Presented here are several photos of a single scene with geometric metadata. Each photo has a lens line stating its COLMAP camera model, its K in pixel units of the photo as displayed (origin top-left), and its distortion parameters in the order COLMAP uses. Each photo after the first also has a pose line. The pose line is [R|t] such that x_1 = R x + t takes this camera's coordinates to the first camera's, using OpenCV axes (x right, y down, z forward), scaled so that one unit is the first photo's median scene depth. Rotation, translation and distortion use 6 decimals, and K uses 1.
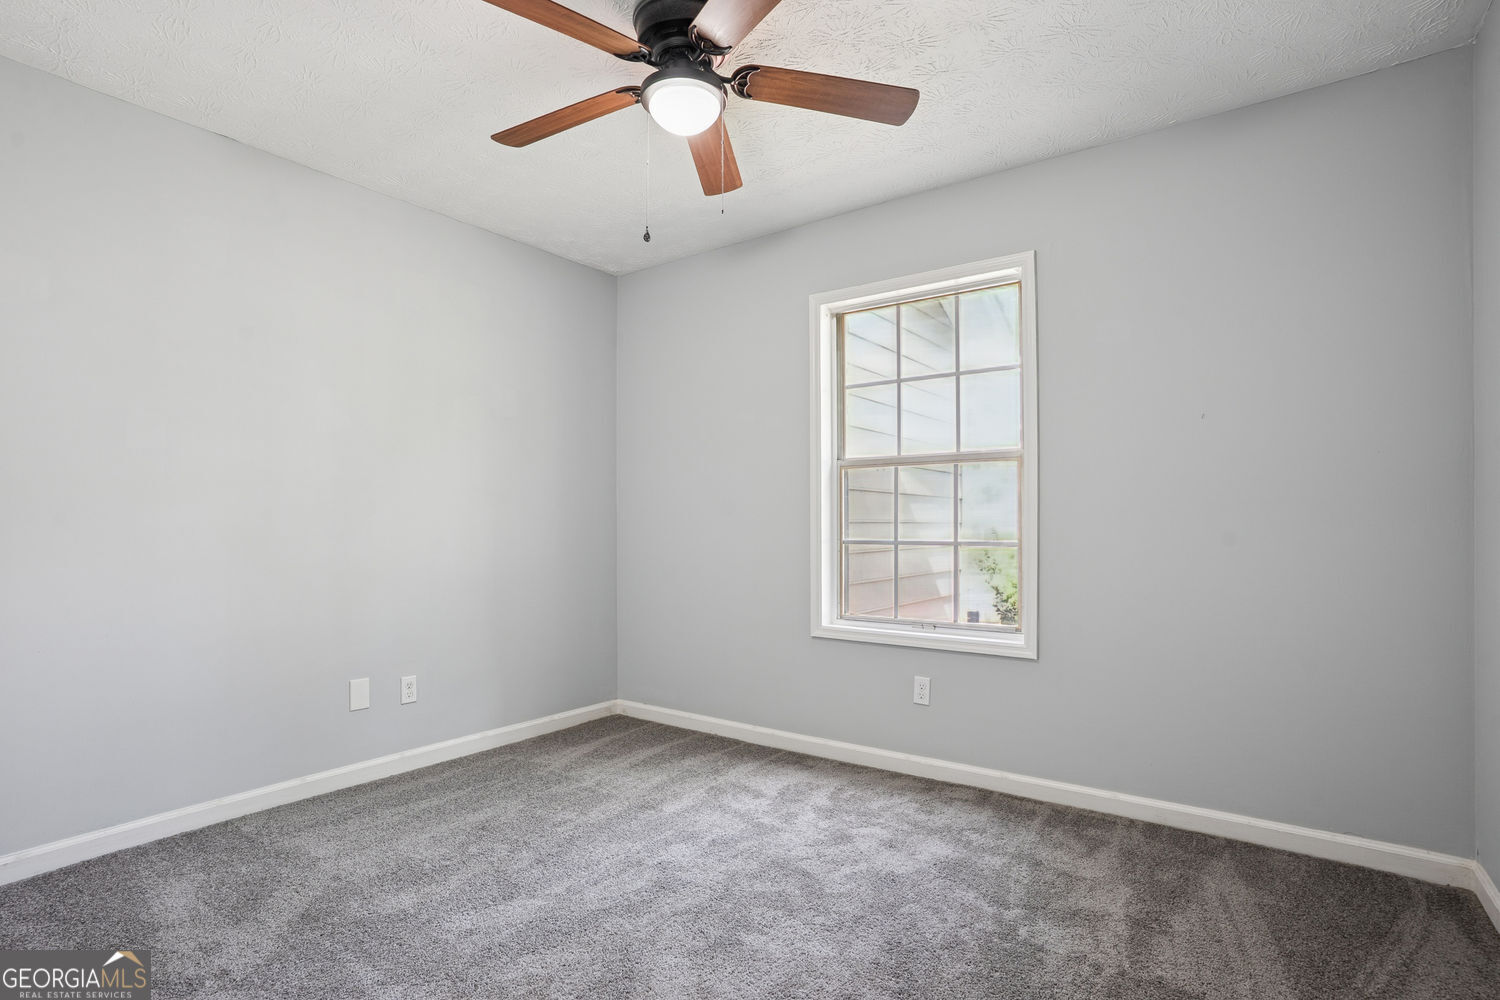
lens RADIAL K [[741.2, 0, 746.5], [0, 741.2, 494.5], [0, 0, 1]] dist [-0.072255, 0.042190]
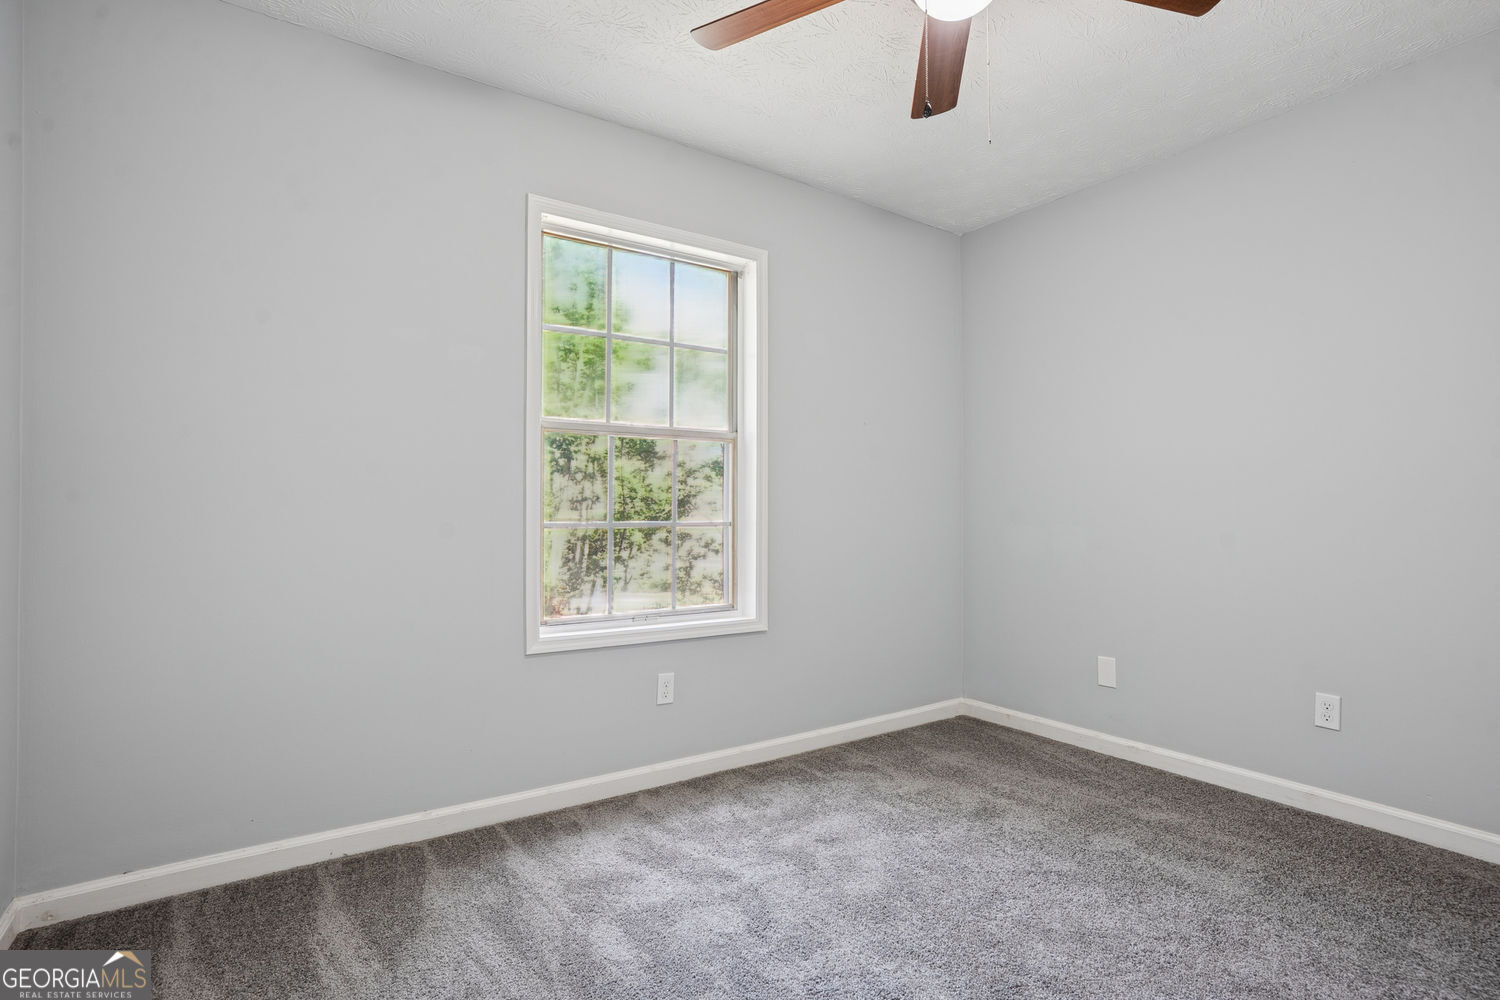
lens RADIAL K [[741.2, 0, 746.5], [0, 741.2, 494.5], [0, 0, 1]] dist [-0.072255, 0.042190]
pose [[0.340382, 0.014226, 0.940180, -0.624146], [-0.044532, 0.999007, 0.001006, 0.028338], [-0.939232, -0.042211, 0.340678, 0.666903]]
